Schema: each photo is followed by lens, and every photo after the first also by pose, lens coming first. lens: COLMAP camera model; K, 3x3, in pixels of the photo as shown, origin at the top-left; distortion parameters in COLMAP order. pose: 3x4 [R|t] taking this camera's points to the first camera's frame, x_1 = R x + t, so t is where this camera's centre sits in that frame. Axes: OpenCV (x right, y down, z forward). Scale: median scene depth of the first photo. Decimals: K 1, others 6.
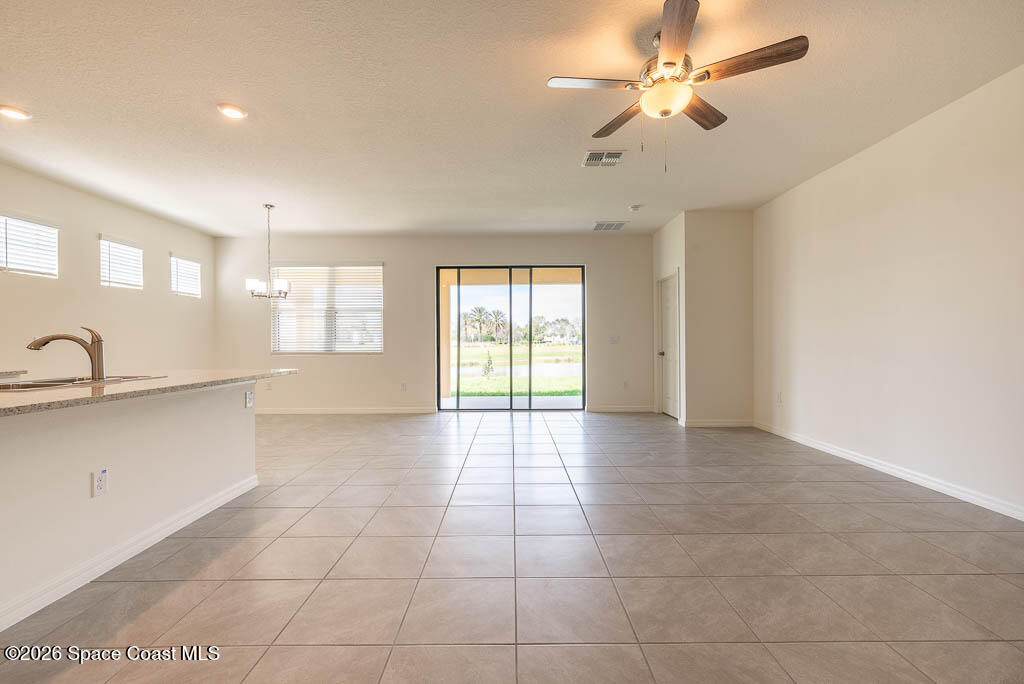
lens RADIAL K [[437.7, 0, 513.1], [0, 437.7, 338.2], [0, 0, 1]] dist [0.002340, -0.000358]
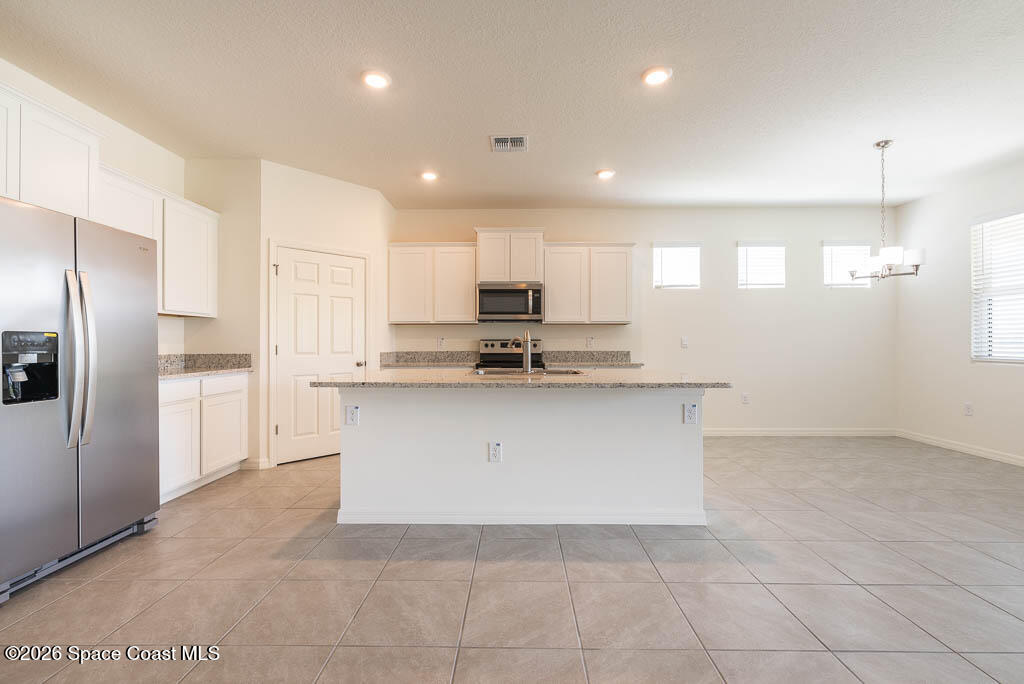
lens RADIAL K [[437.7, 0, 513.7], [0, 437.7, 339.3], [0, 0, 1]] dist [0.002340, -0.000358]
pose [[-0.015447, -0.001653, -0.999879, 0.149476], [0.006681, 0.999976, -0.001756, 0.001114], [0.999858, -0.006708, -0.015436, 0.478736]]
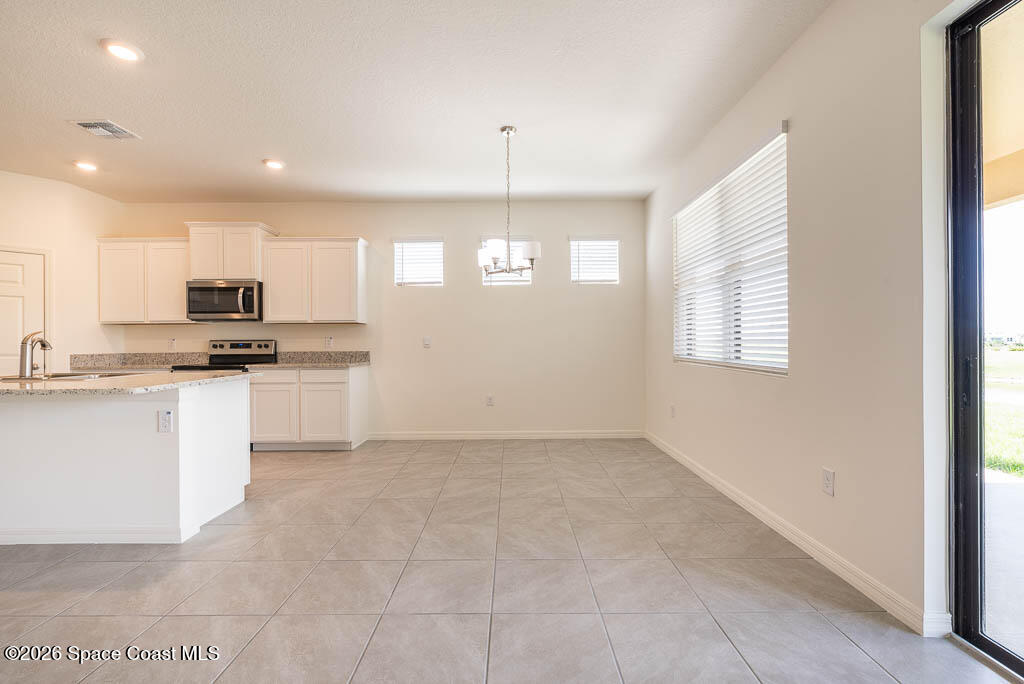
lens RADIAL K [[437.7, 0, 510.7], [0, 437.7, 342.2], [0, 0, 1]] dist [0.002340, -0.000358]
pose [[-0.005666, 0.006195, -0.999965, 0.092792], [0.011988, 0.999909, 0.006127, 0.006466], [0.999912, -0.011952, -0.005740, 1.106431]]
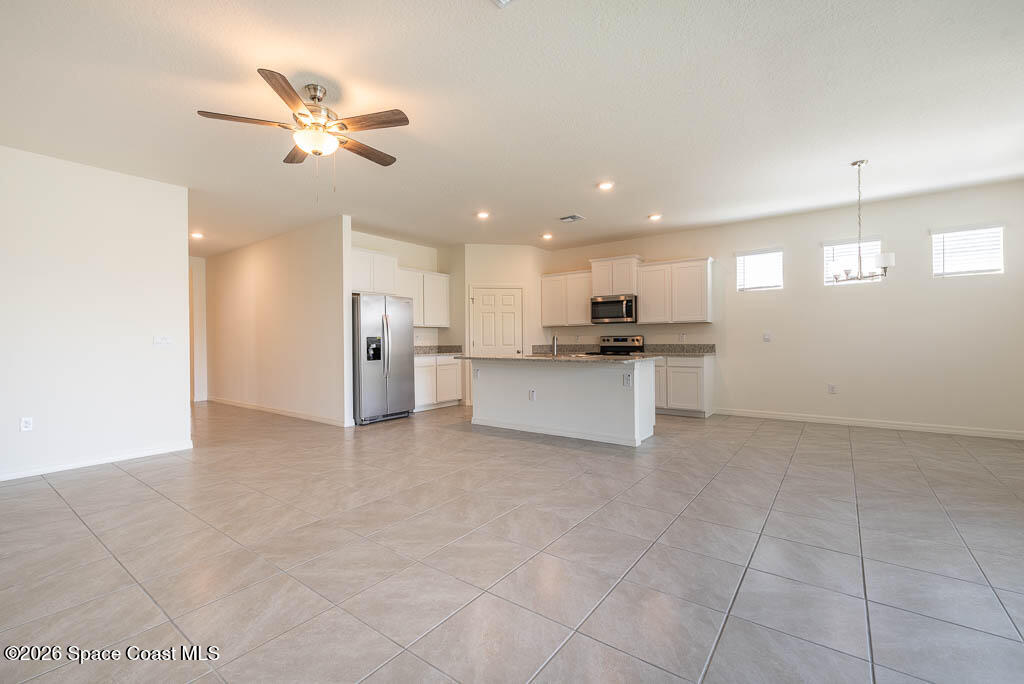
lens RADIAL K [[437.7, 0, 511.8], [0, 437.7, 341.6], [0, 0, 1]] dist [0.002340, -0.000358]
pose [[-0.602355, 0.016360, -0.798061, 0.494445], [0.018361, 0.999809, 0.006637, 0.002351], [0.798017, -0.010656, -0.602541, 1.072417]]
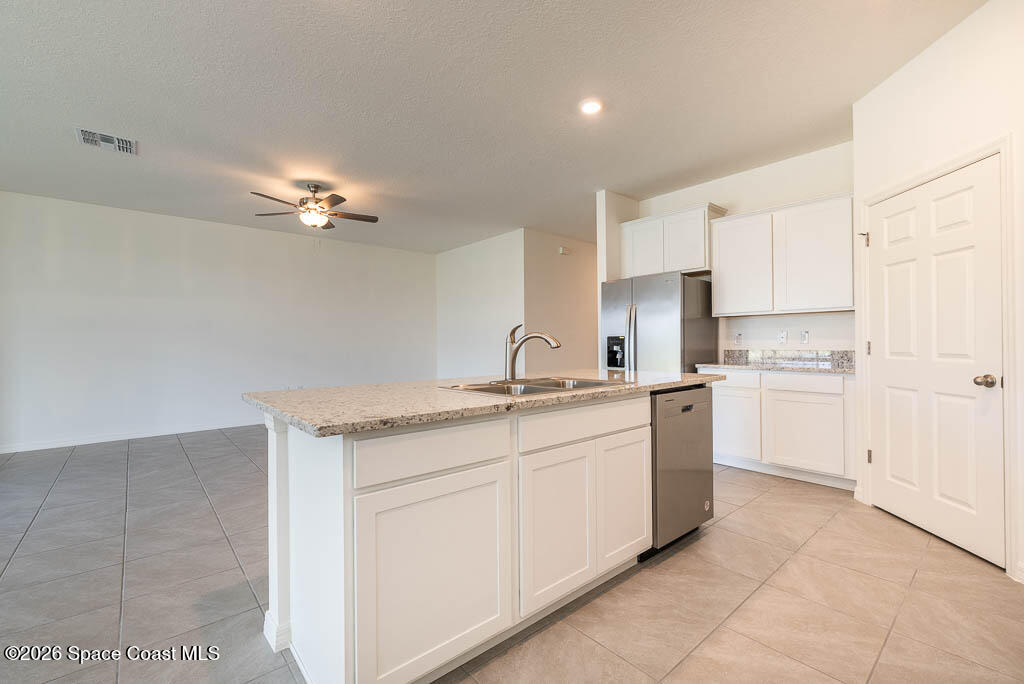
lens RADIAL K [[437.7, 0, 513.7], [0, 437.7, 343.0], [0, 0, 1]] dist [0.002340, -0.000358]
pose [[-0.652426, 0.013386, 0.757735, -0.821103], [0.011548, 0.999904, -0.007721, 0.008956], [-0.757765, 0.003713, -0.652517, 0.794105]]
